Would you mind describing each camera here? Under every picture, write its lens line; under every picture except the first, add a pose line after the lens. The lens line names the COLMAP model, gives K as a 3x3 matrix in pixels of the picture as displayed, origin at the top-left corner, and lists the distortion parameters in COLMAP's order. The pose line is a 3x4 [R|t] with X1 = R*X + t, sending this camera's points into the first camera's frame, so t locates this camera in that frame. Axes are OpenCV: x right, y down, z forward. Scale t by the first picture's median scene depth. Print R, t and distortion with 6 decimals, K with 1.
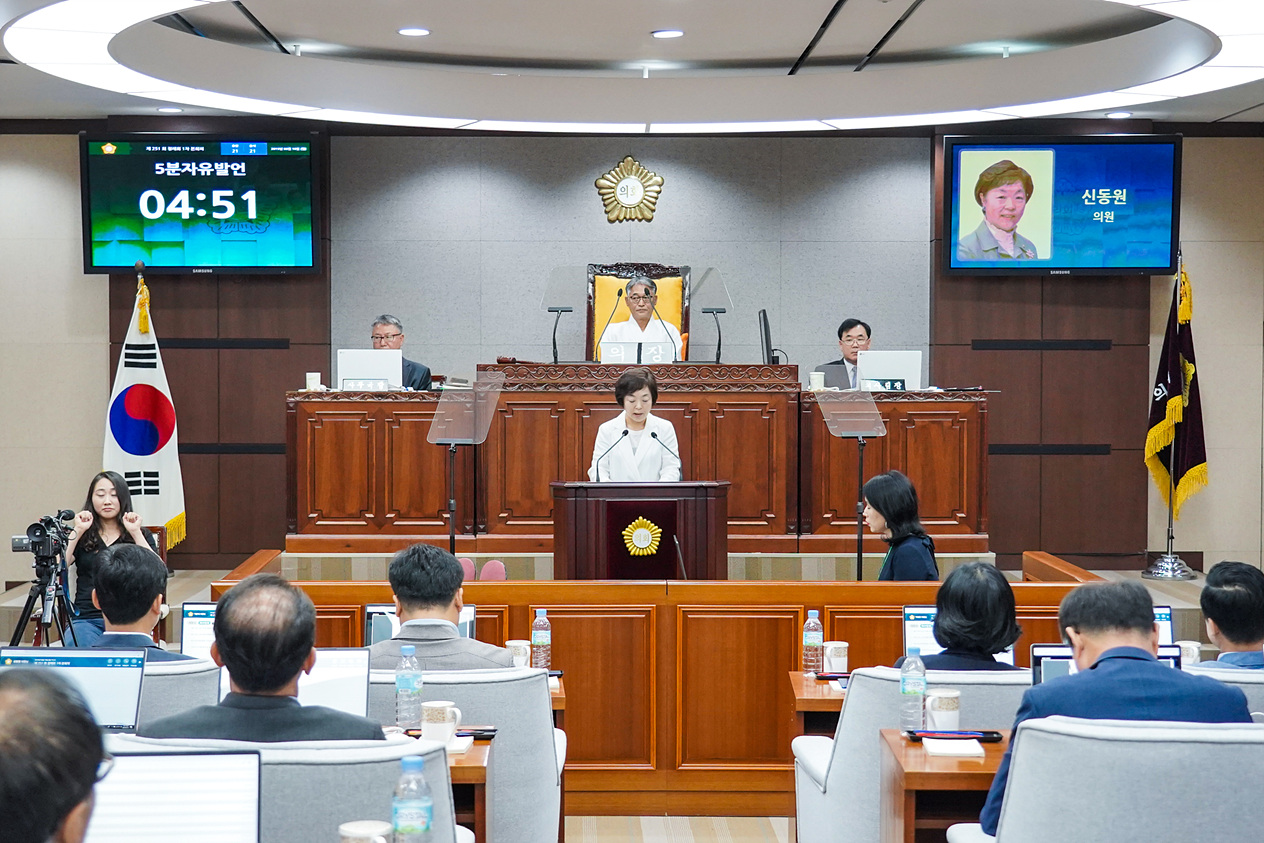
lens RADIAL K [[1953.9, 0, 618.1], [0, 1953.9, 444.7], [0, 0, 1]] dist [-0.012606, 0.000000]
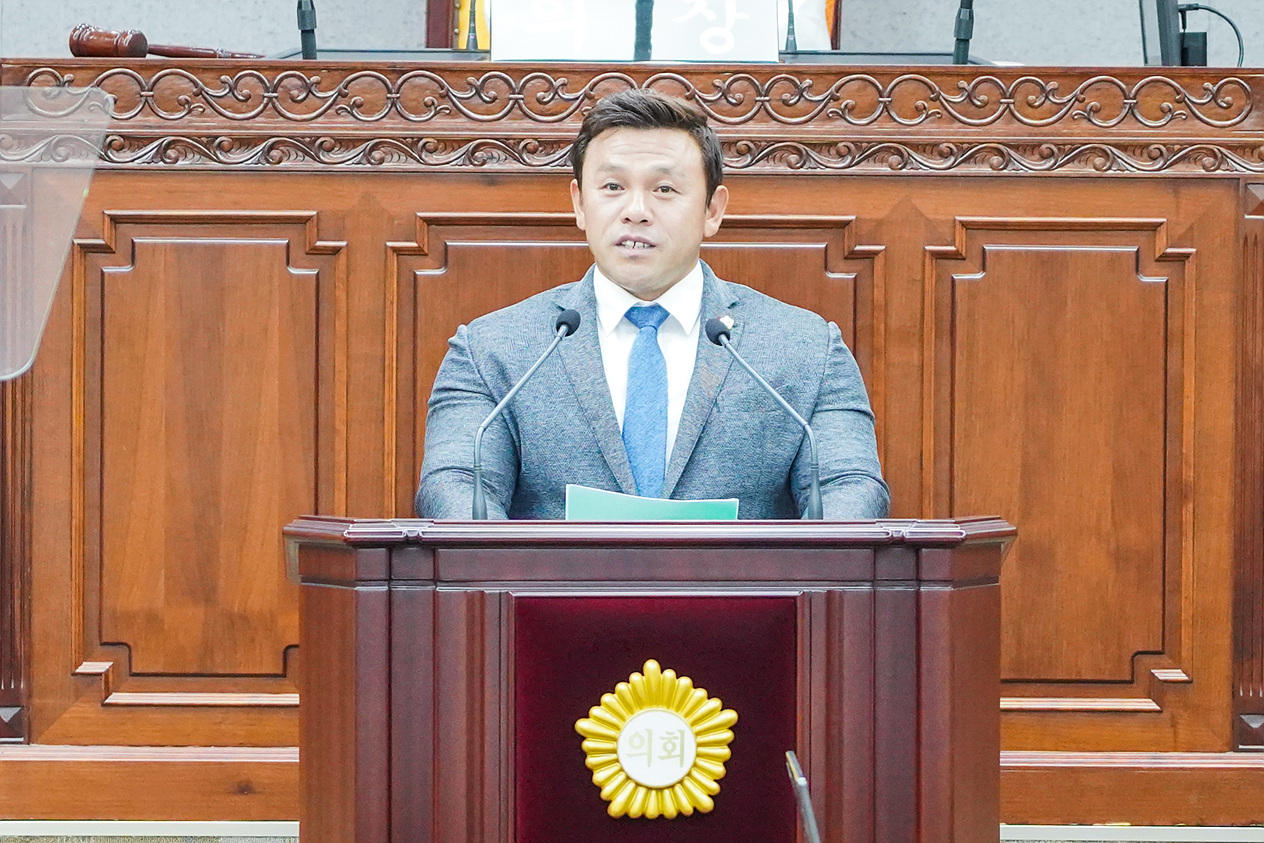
lens RADIAL K [[6722.8, 0, 687.9], [0, 6722.8, 384.5], [0, 0, 1]] dist [0.024476, 0.000000]
pose [[0.999909, 0.005404, 0.012396, 0.005962], [-0.005486, 0.999963, 0.006588, -0.005946], [-0.012359, -0.006655, 0.999901, 0.146924]]
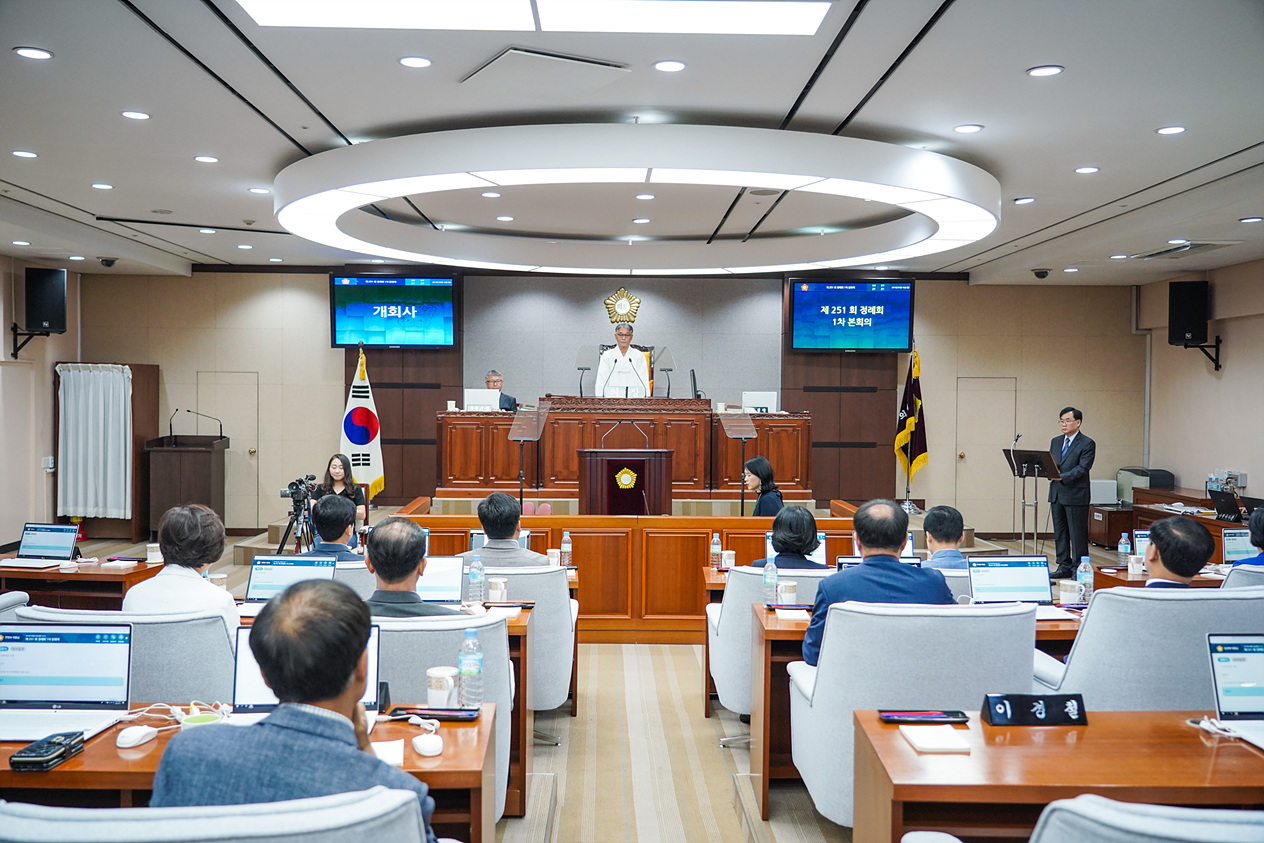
lens RADIAL K [[1012.4, 0, 634.7], [0, 1012.4, 427.2], [0, 0, 1]] dist [-0.016050, -0.003067]
pose [[0.999874, 0.006522, 0.014474, 0.005333], [-0.006332, 0.999893, -0.013179, -0.000601], [-0.014558, 0.013086, 0.999808, 0.031272]]
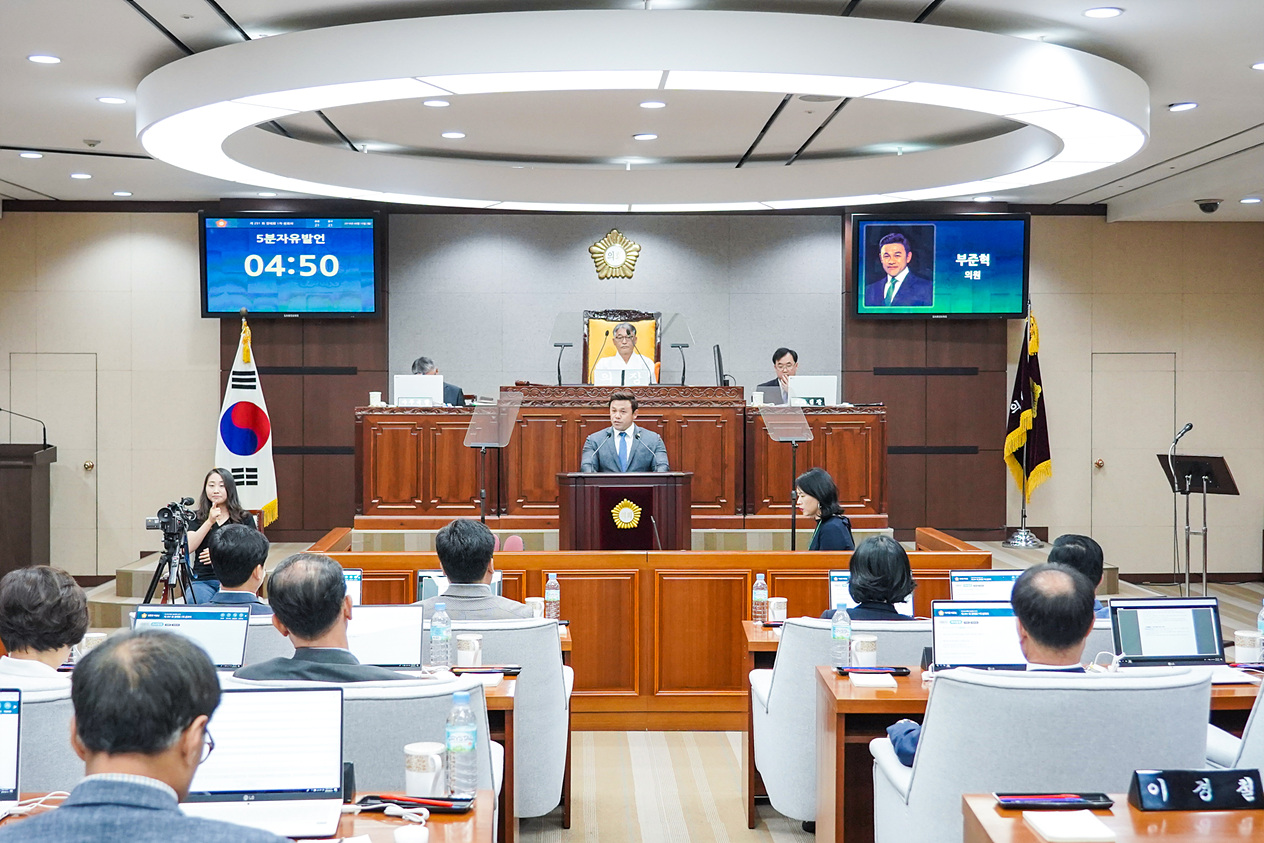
lens RADIAL K [[1471.6, 0, 624.6], [0, 1471.6, 408.5], [0, 0, 1]] dist [-0.026961, 0.000000]
pose [[0.999890, -0.001044, 0.014790, -0.002977], [0.001429, 0.999660, -0.026025, -0.000239], [-0.014758, 0.026043, 0.999552, 0.007075]]
